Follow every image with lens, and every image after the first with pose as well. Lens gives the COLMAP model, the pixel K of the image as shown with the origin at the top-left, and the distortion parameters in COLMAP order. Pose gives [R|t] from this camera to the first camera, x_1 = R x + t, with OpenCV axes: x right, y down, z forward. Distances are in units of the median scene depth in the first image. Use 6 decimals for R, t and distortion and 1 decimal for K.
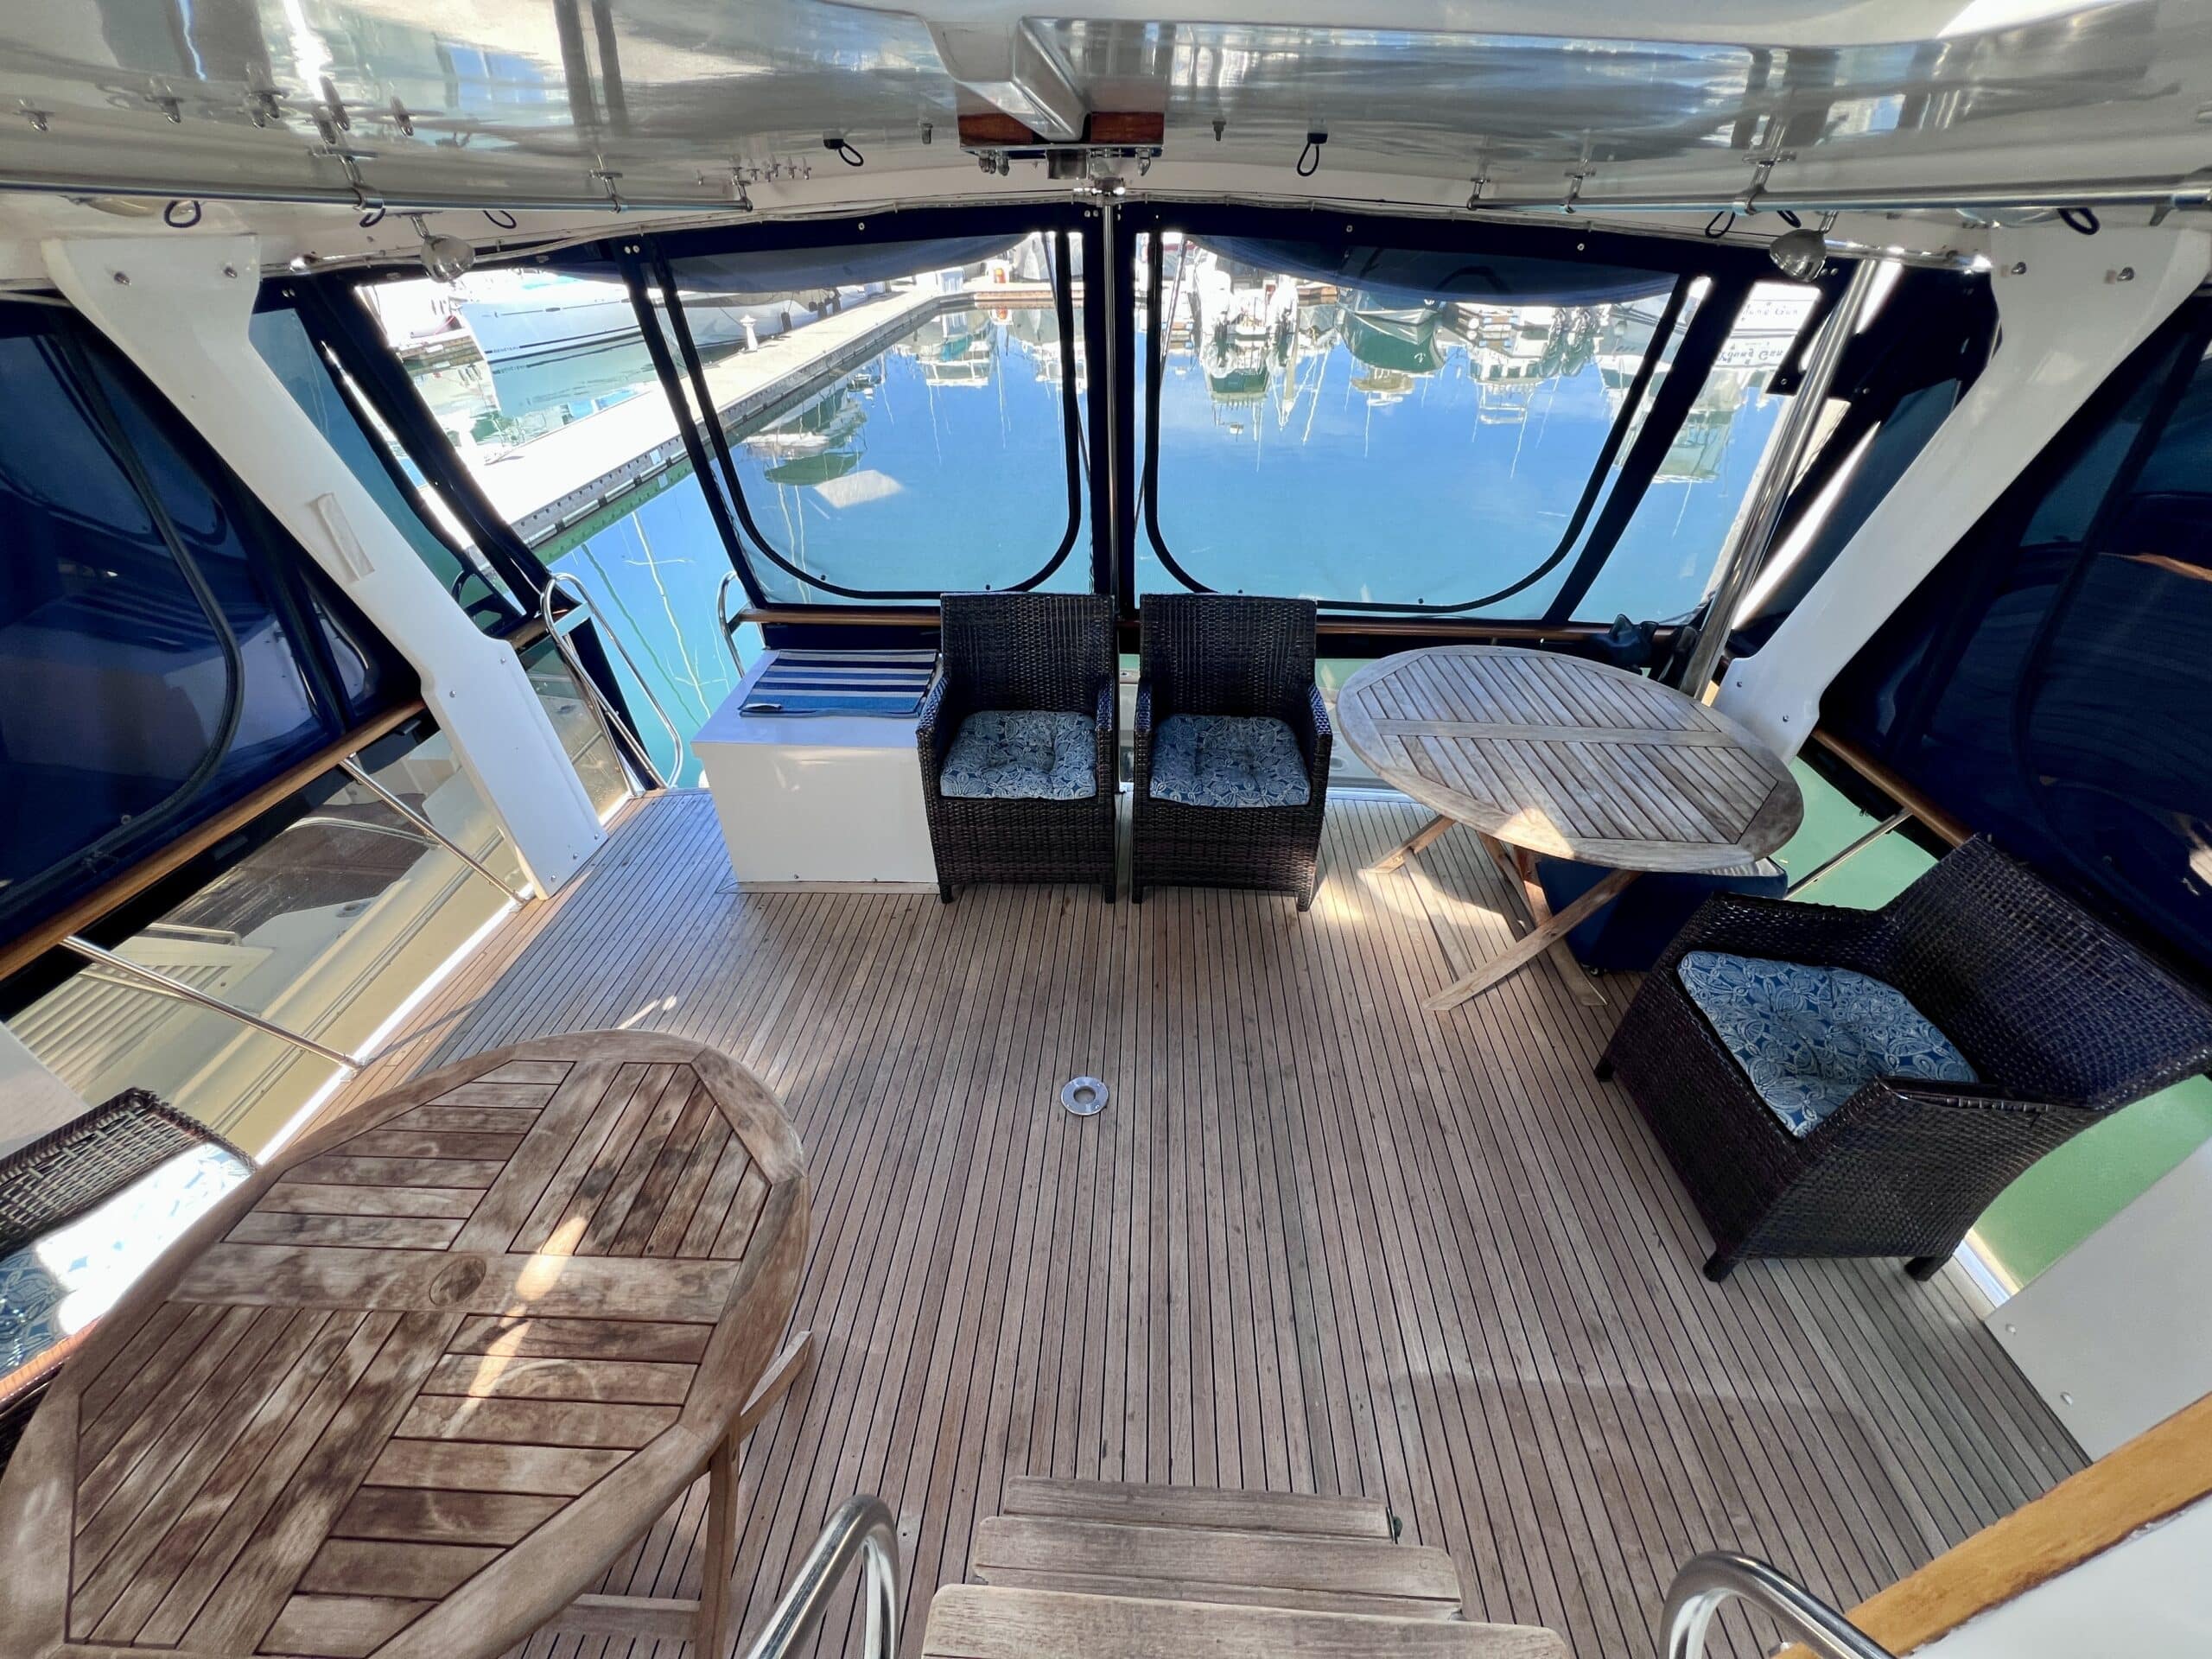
lens RADIAL K [[887.7, 0, 1107.9], [0, 887.7, 833.0], [0, 0, 1]] dist [0.000275, 0.000745]
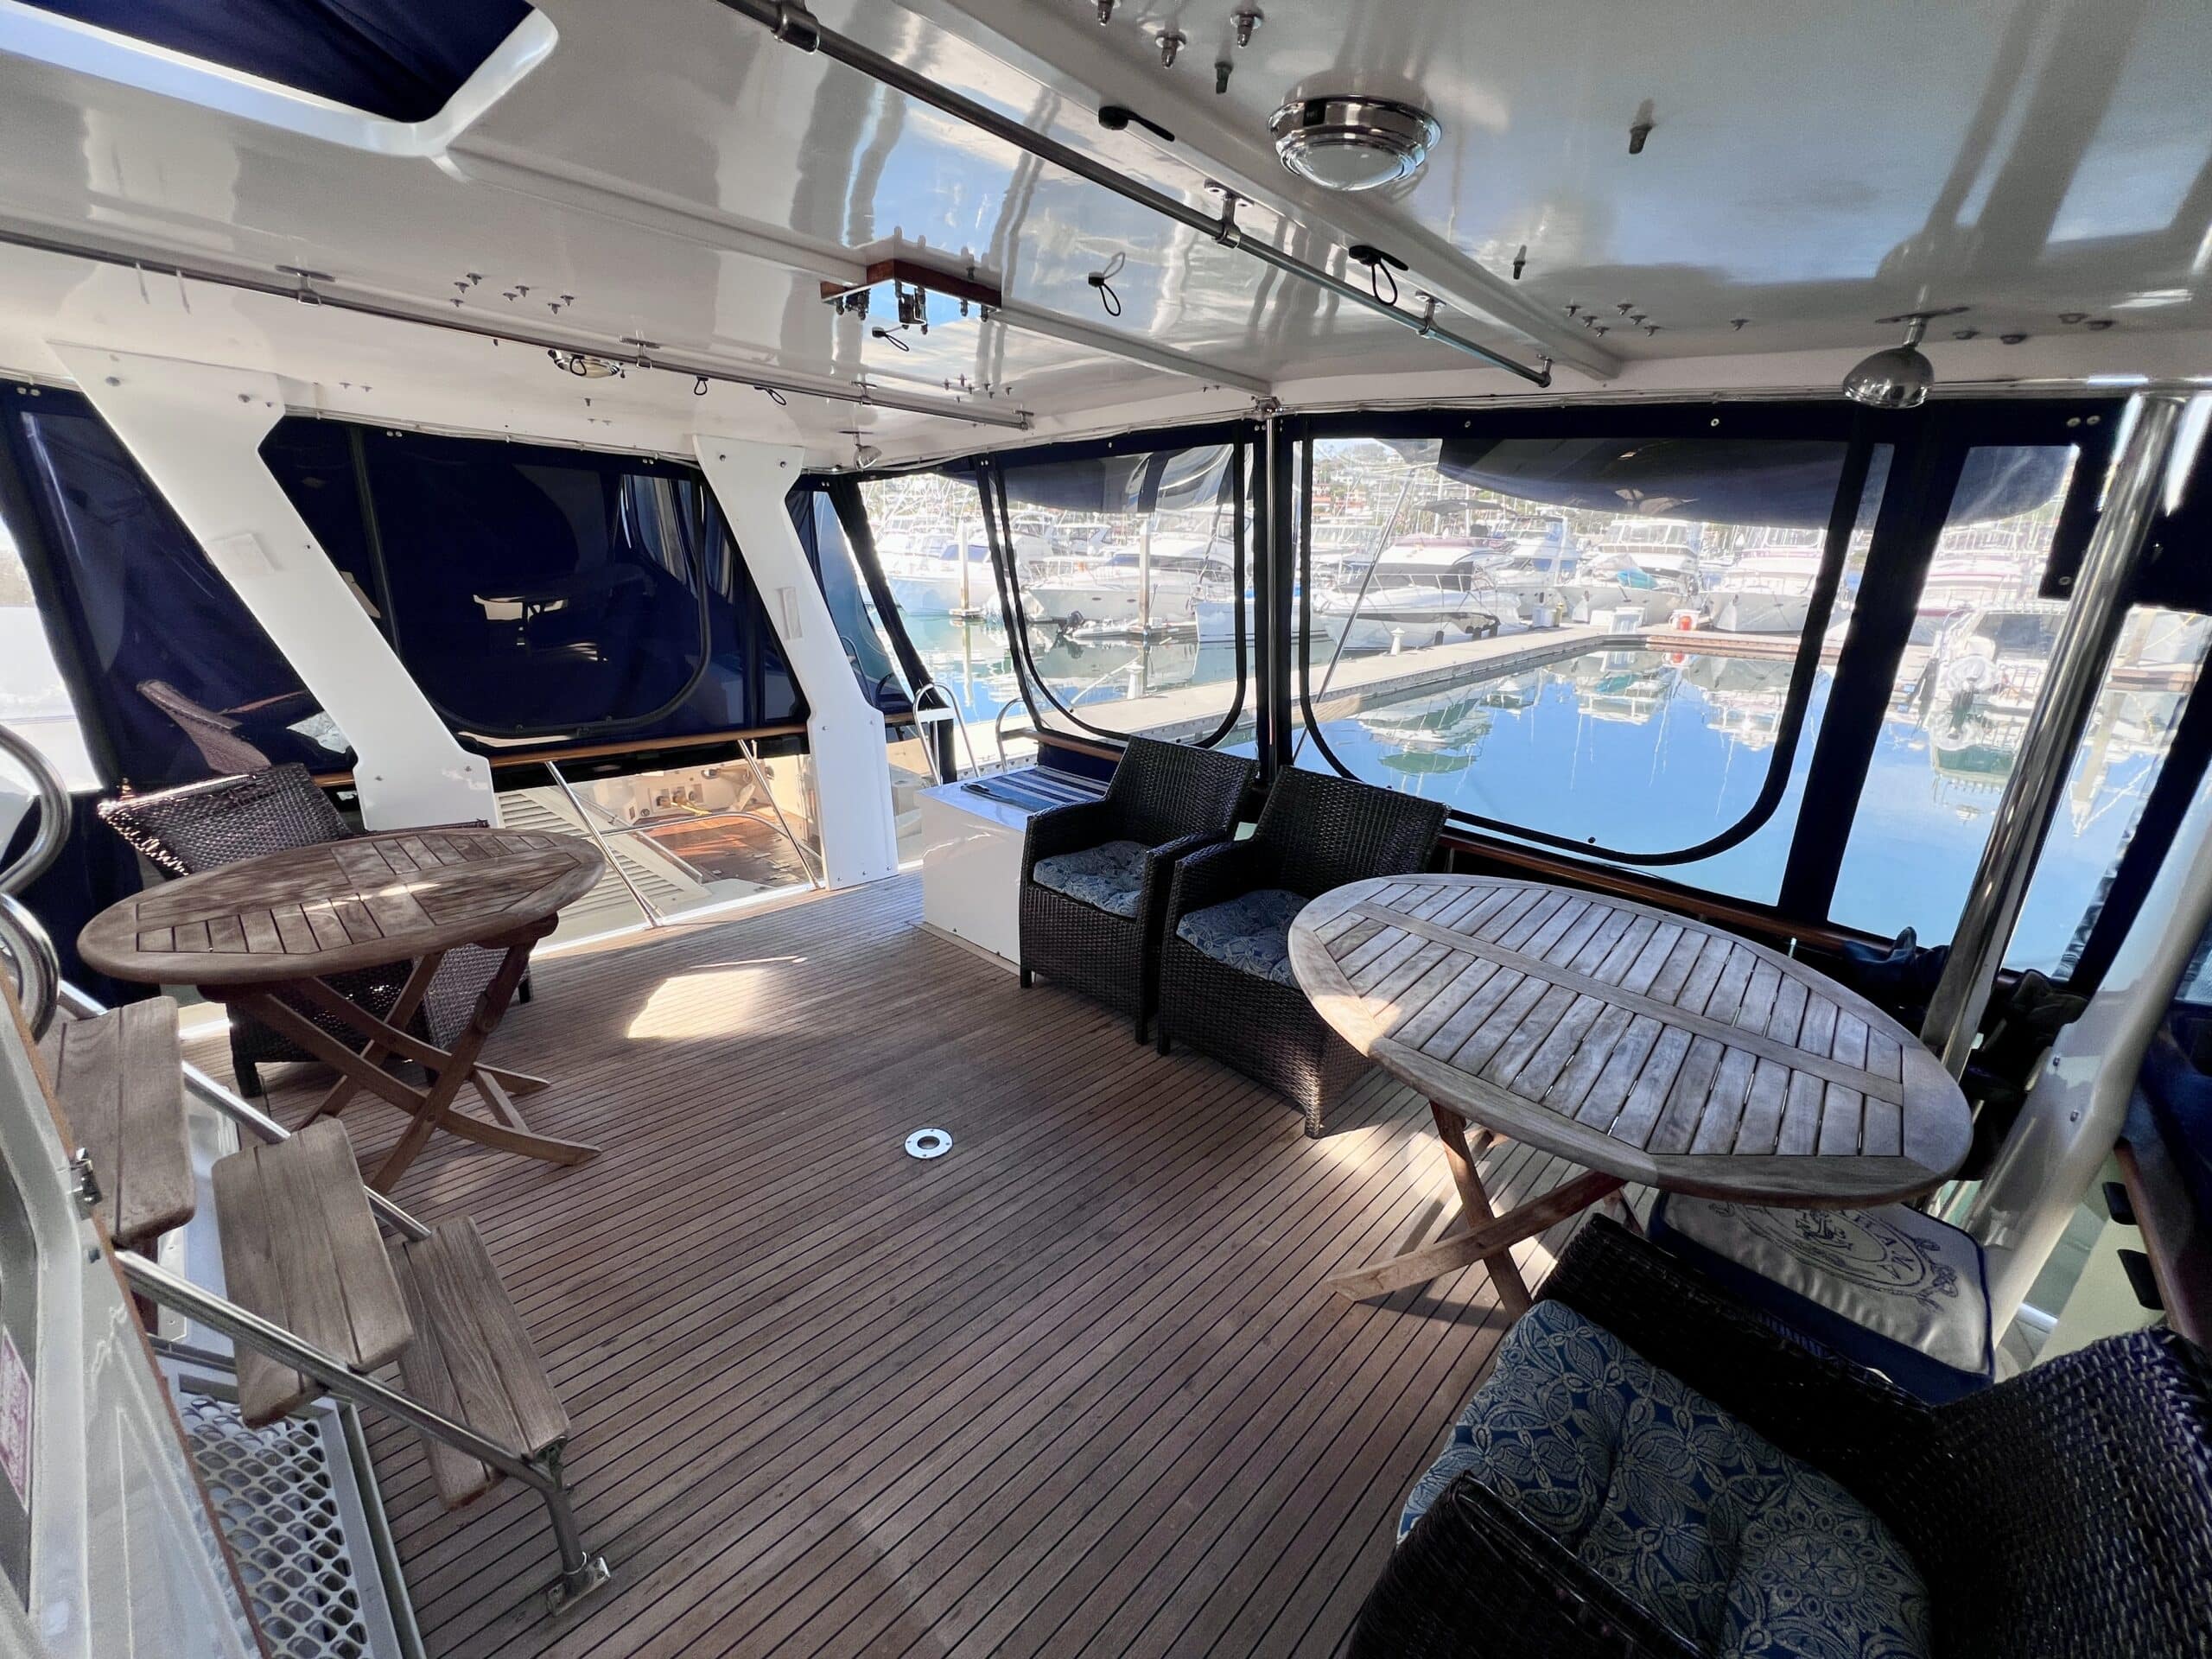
lens RADIAL K [[885.0, 0, 1102.8], [0, 885.0, 831.2], [0, 0, 1]] dist [-0.001216, -0.000095]
pose [[0.751586, 0.229393, -0.618464, 0.537470], [-0.412946, 0.894757, -0.169960, 0.054084], [0.514388, 0.383132, 0.767213, 0.156351]]
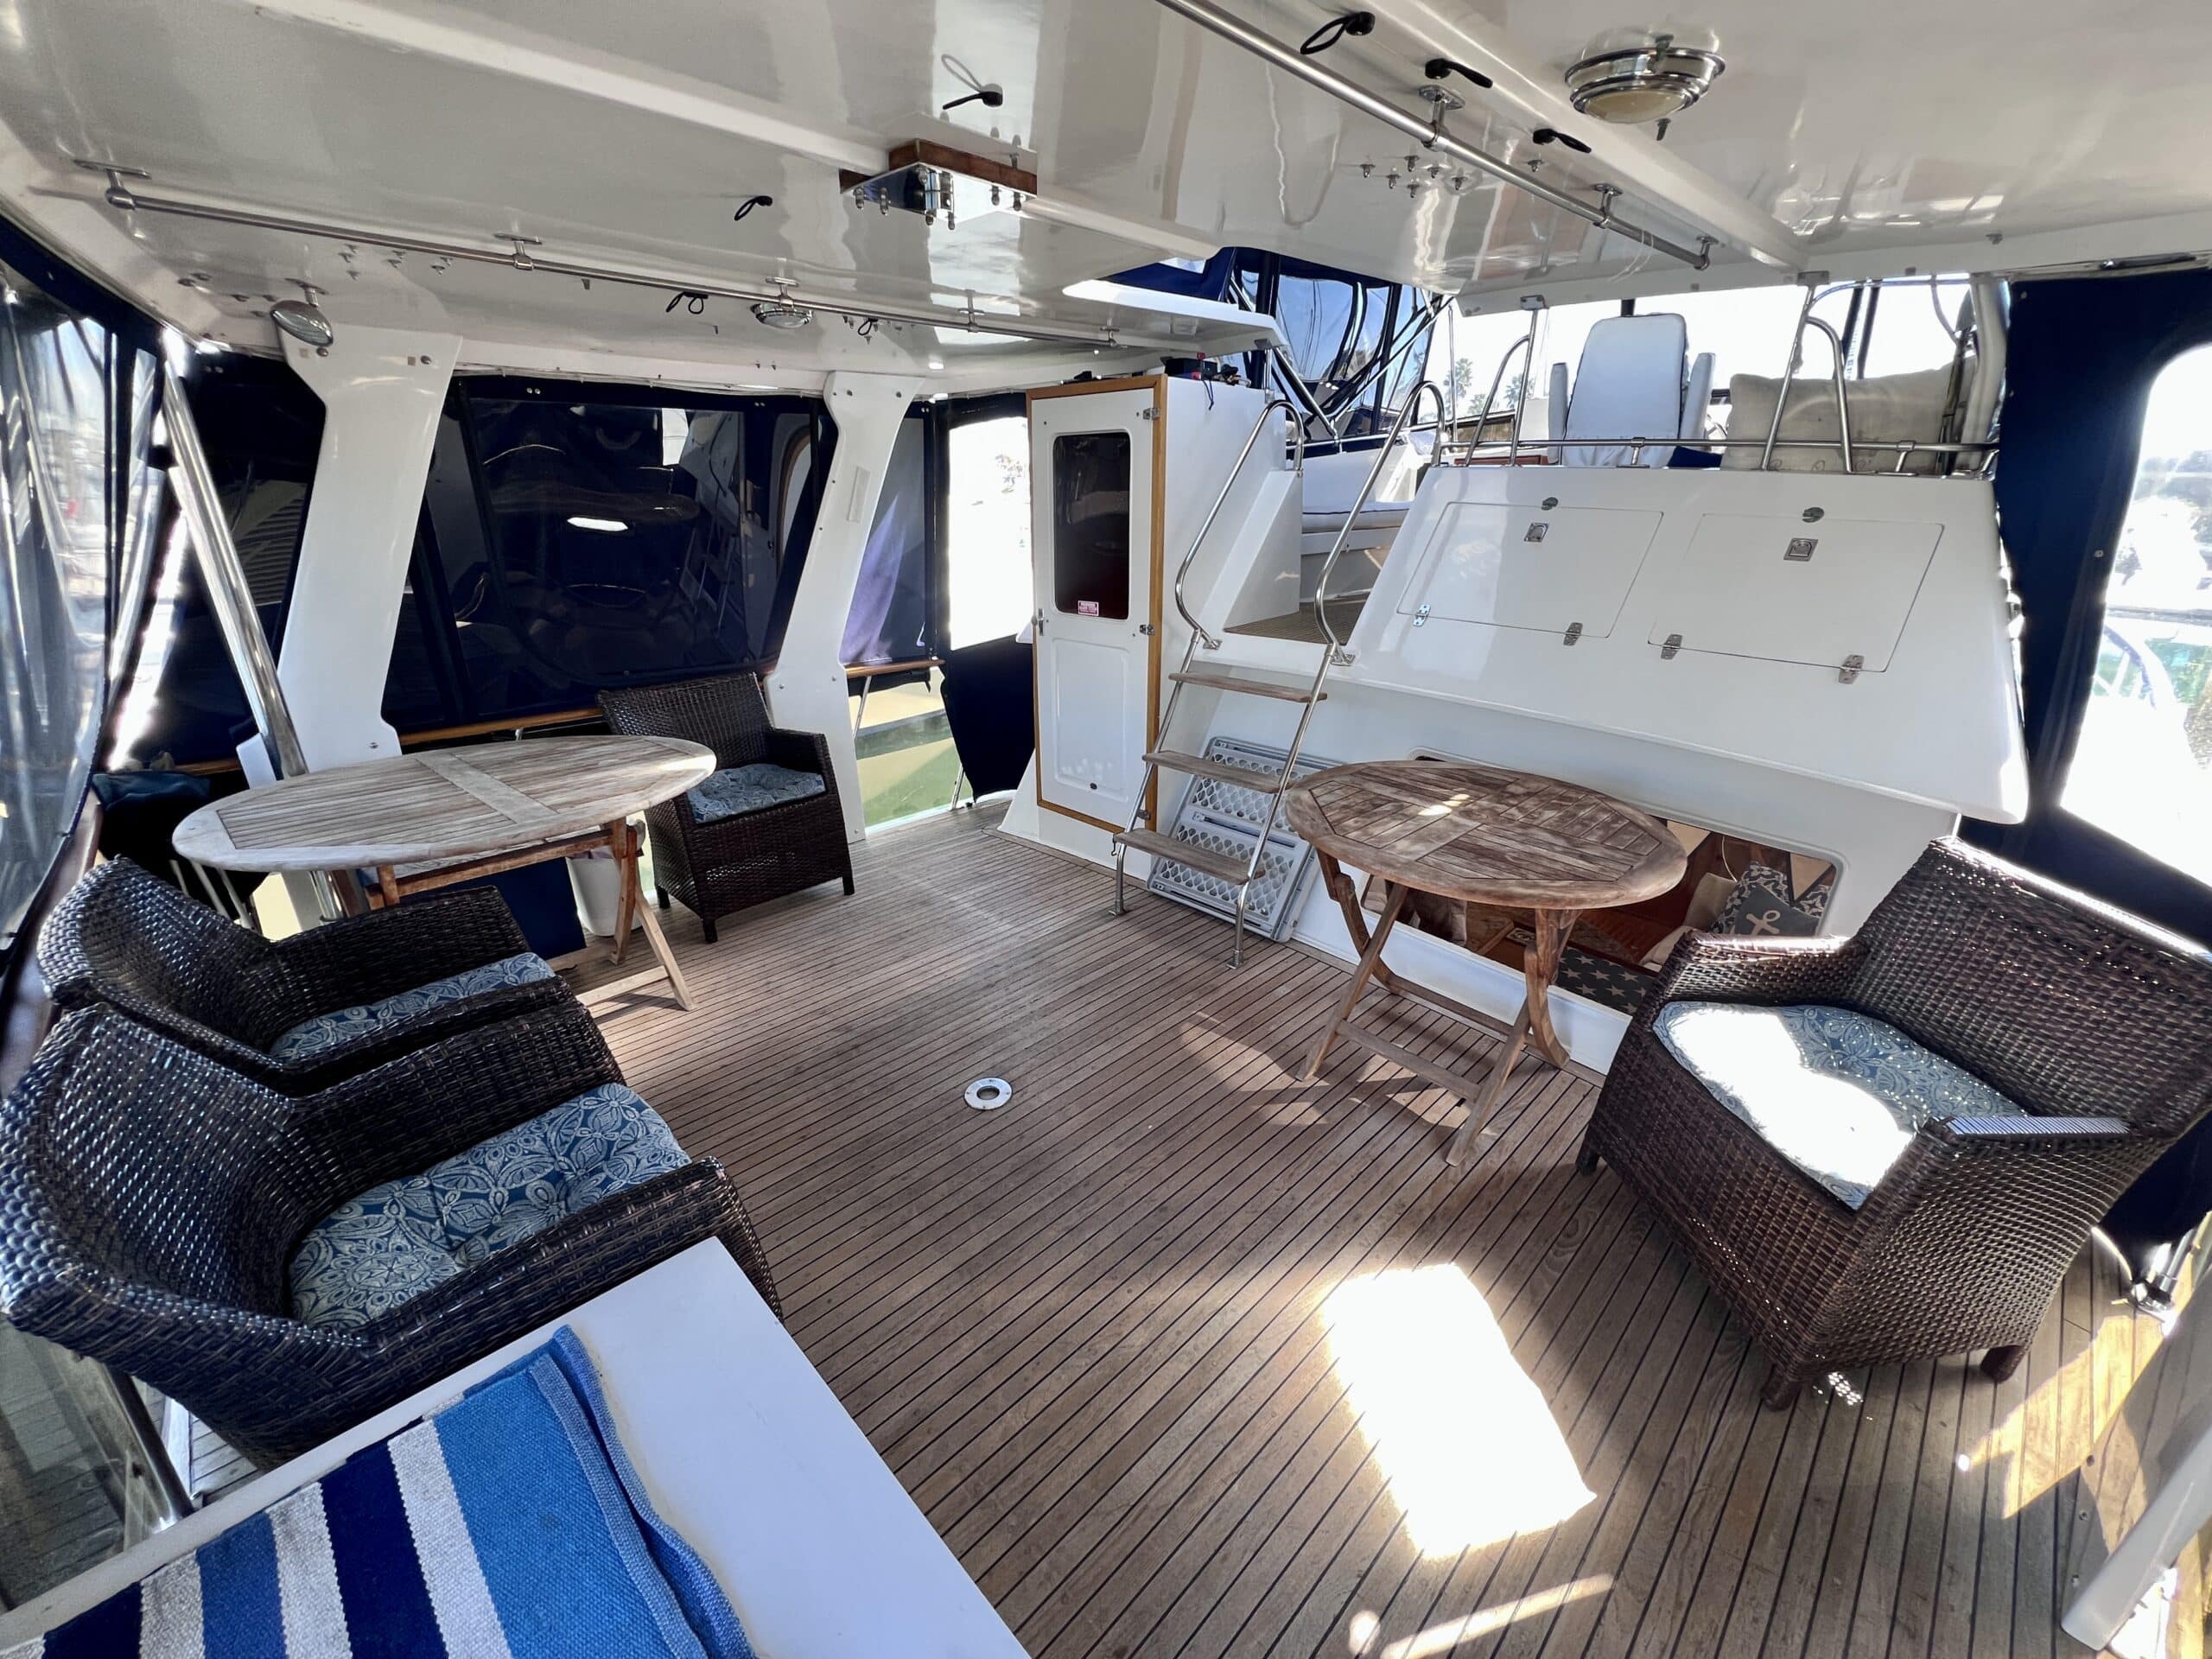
lens RADIAL K [[893.1, 0, 1107.1], [0, 893.1, 835.0], [0, 0, 1]] dist [-0.000737, 0.000334]
pose [[-0.732996, -0.252655, 0.631571, -0.551173], [0.386191, 0.609755, 0.692138, -0.422292], [-0.559976, 0.751241, -0.349375, 0.855346]]
